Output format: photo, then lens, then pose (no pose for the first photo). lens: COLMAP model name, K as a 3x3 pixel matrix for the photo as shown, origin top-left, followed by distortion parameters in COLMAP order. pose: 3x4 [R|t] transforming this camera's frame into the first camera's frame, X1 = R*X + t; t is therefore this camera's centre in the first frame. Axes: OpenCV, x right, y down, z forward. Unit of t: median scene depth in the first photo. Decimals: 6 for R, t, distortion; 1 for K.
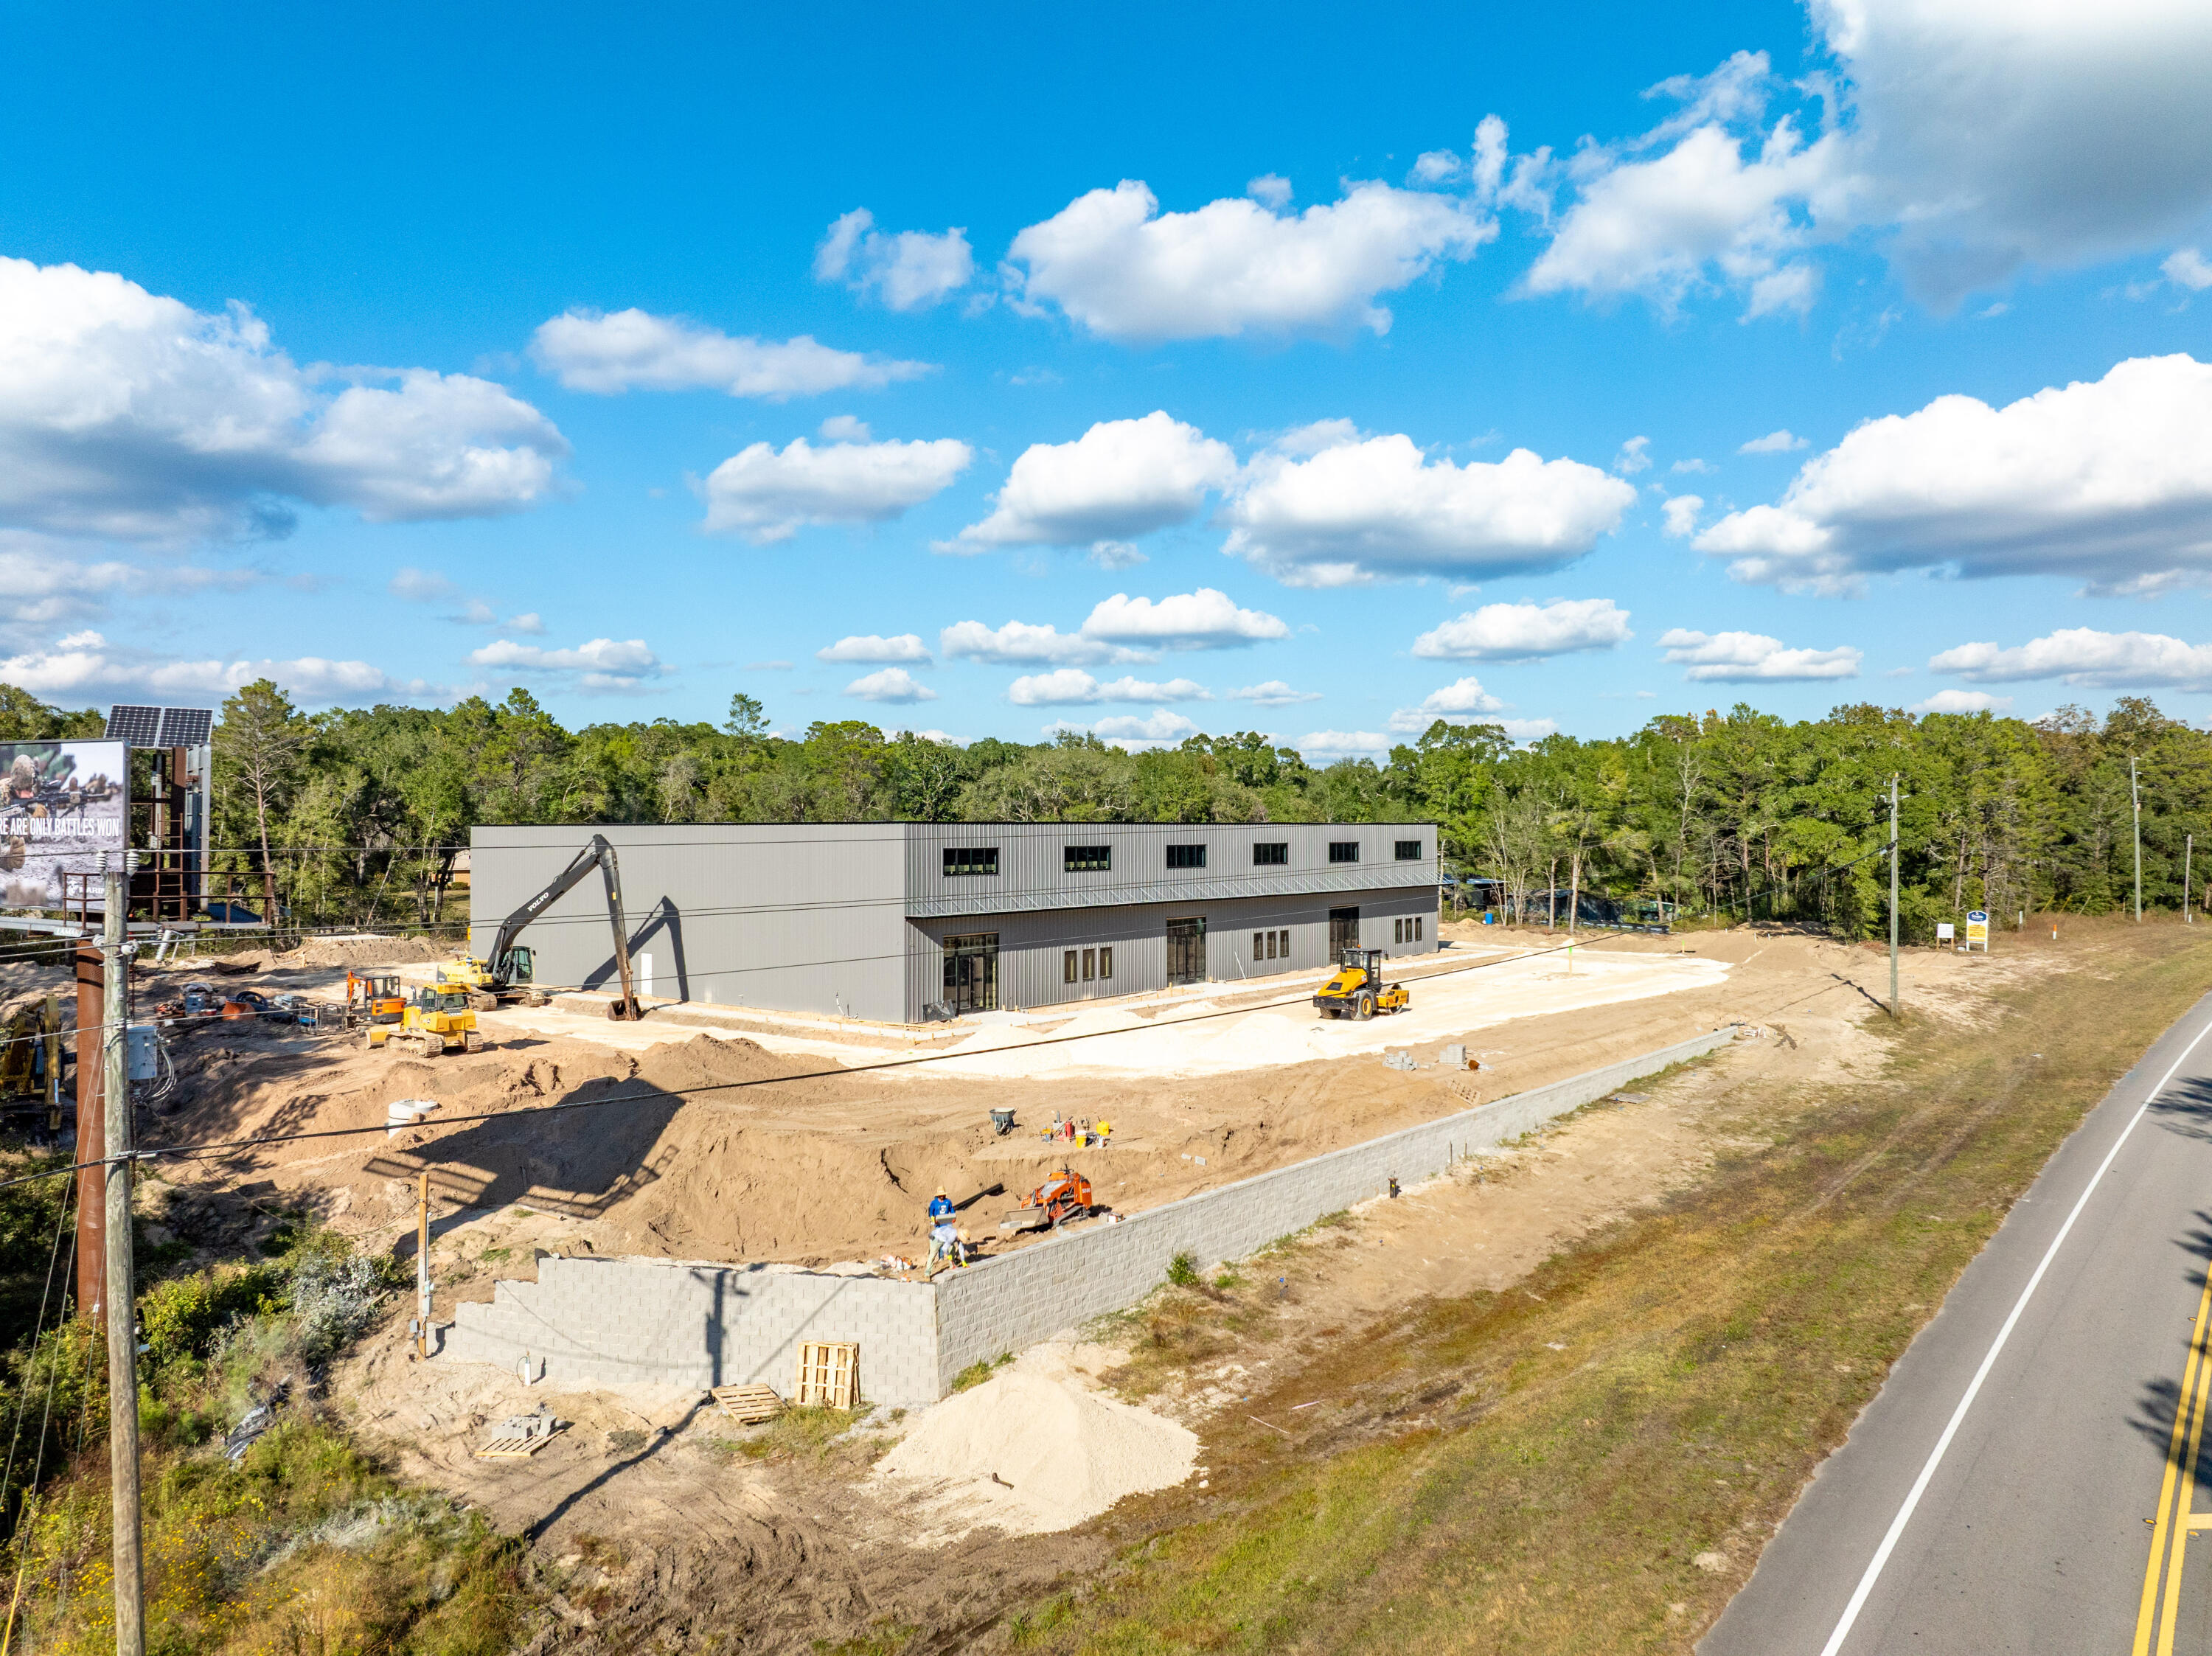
lens RADIAL K [[1552.8, 0, 1106.1], [0, 1552.8, 833.5], [0, 0, 1]] dist [-0.043949, 0.009041]
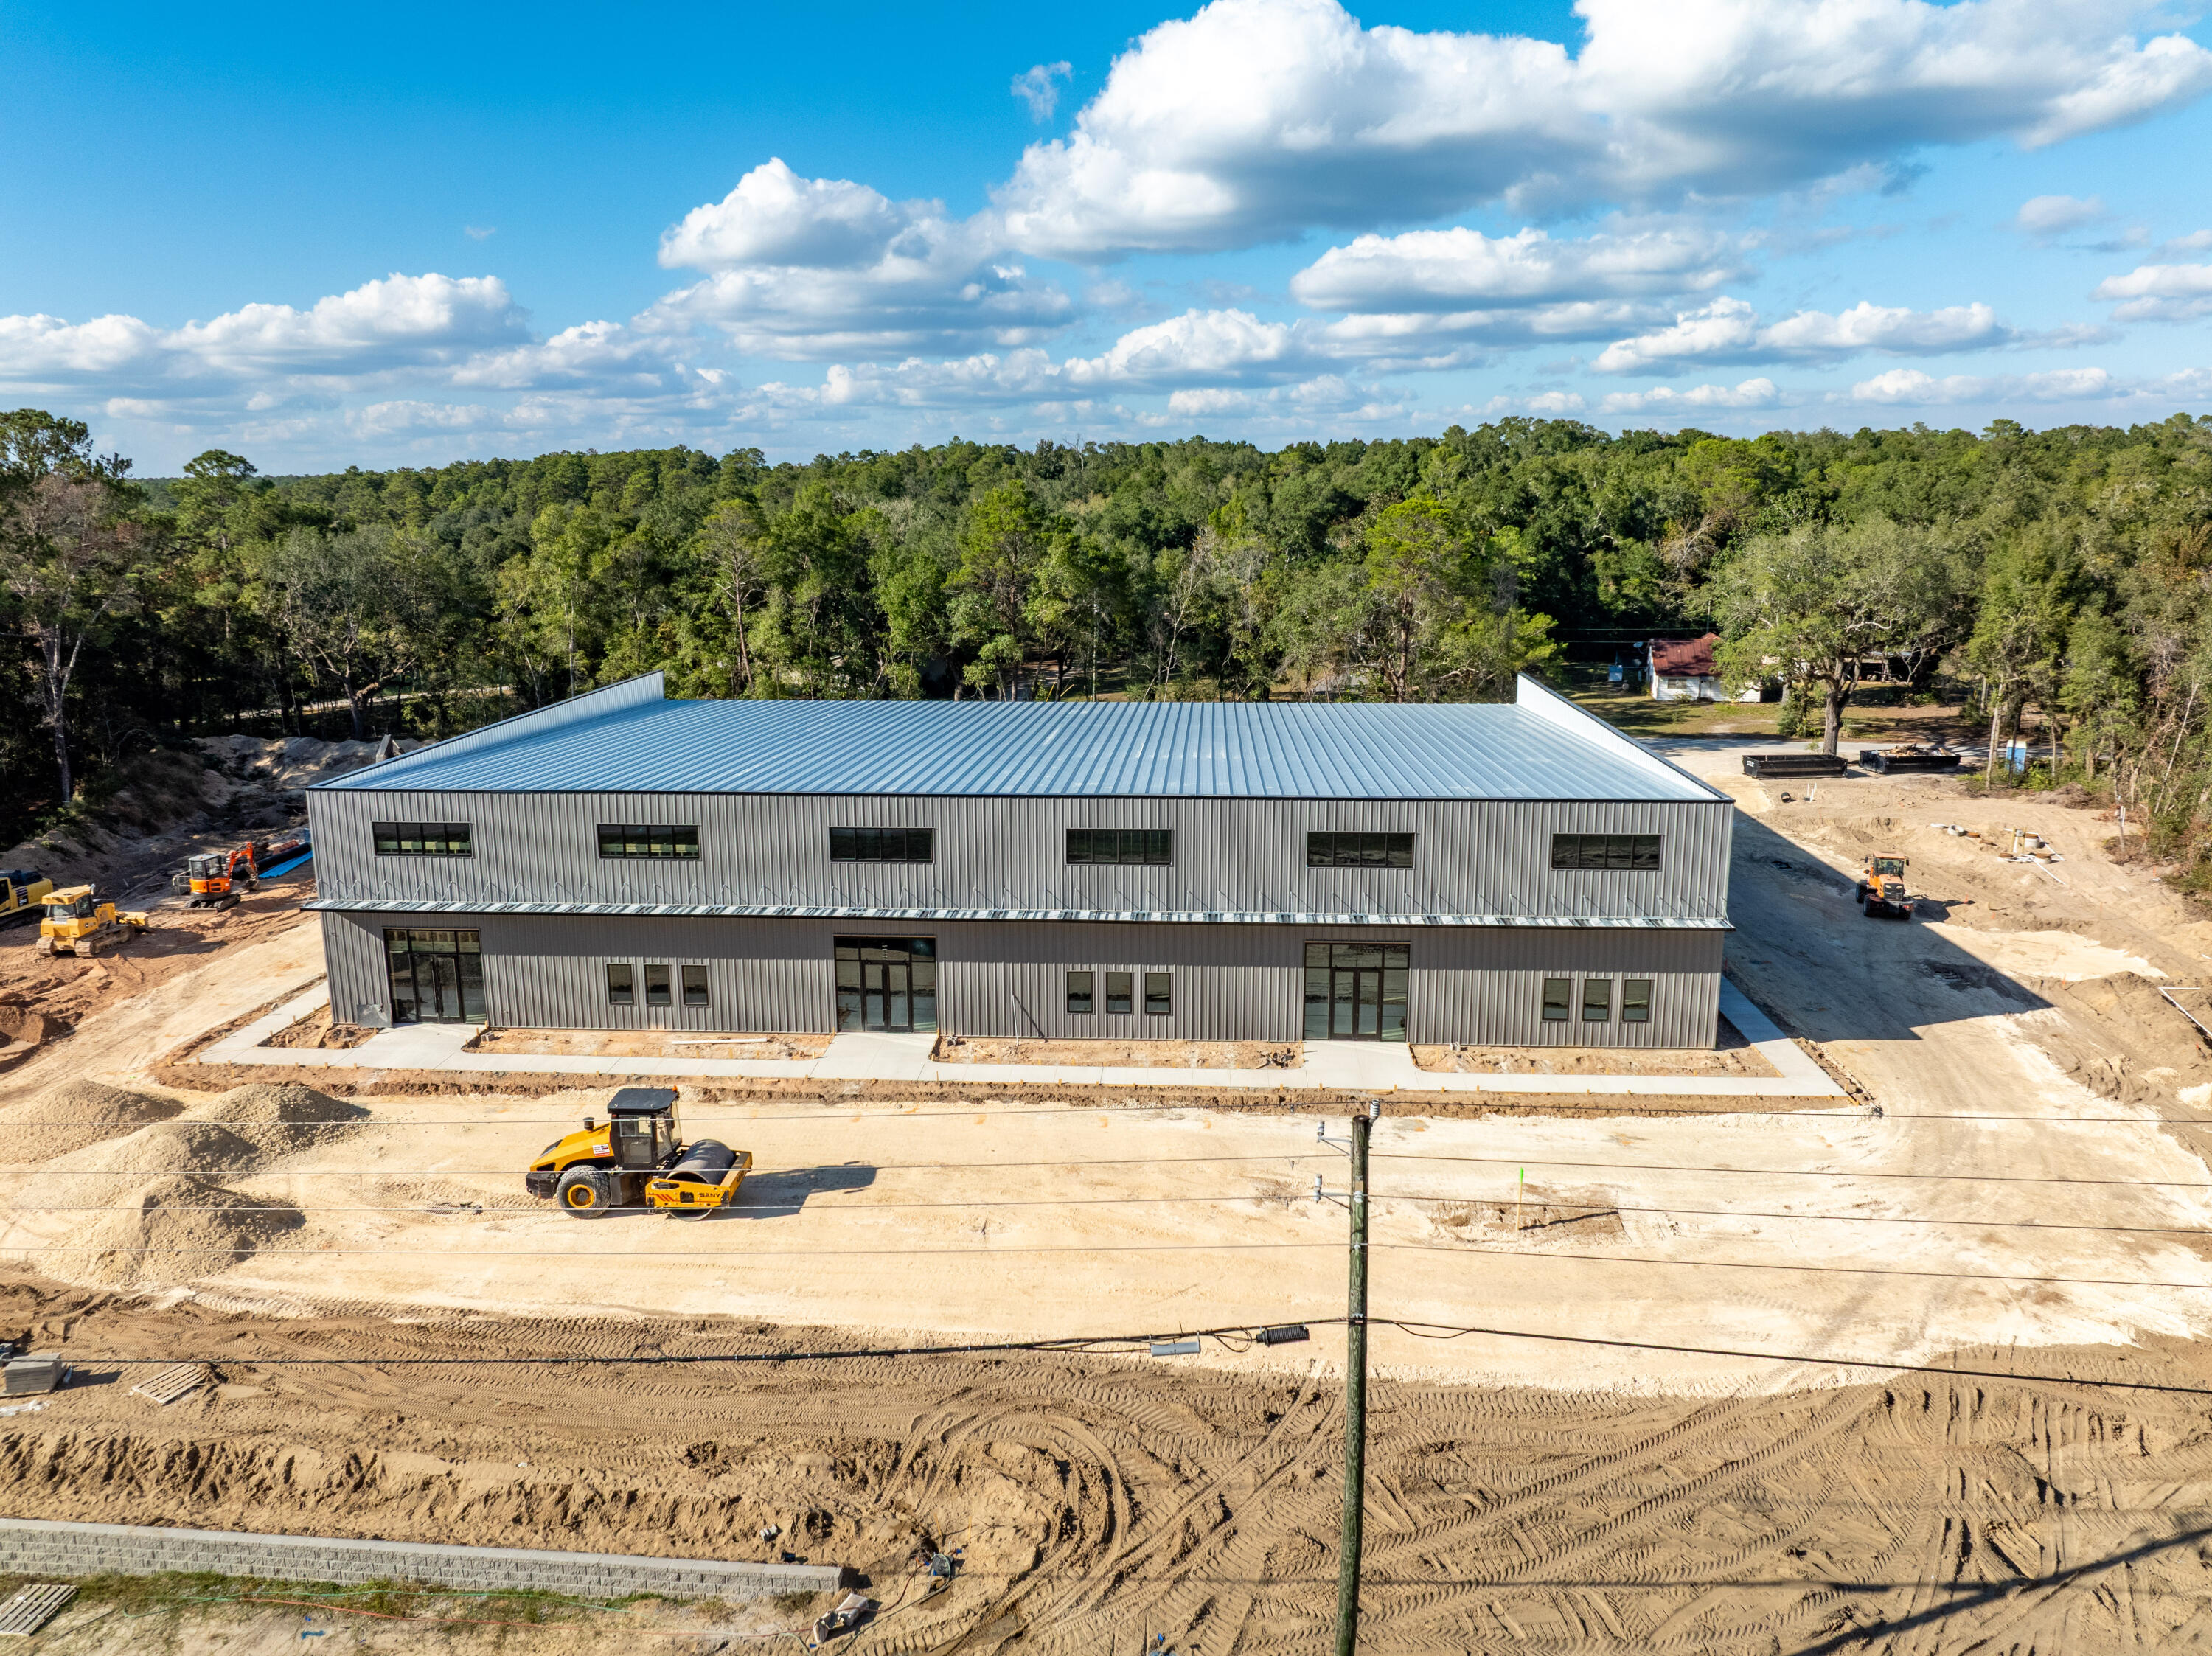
lens RADIAL K [[1552.8, 0, 1112.0], [0, 1552.8, 818.9], [0, 0, 1]] dist [-0.043949, 0.009041]
pose [[0.579013, 0.171146, -0.797153, 0.384332], [0.000122, 0.977702, 0.209999, -0.081358], [0.815318, -0.121690, 0.566081, 0.442707]]
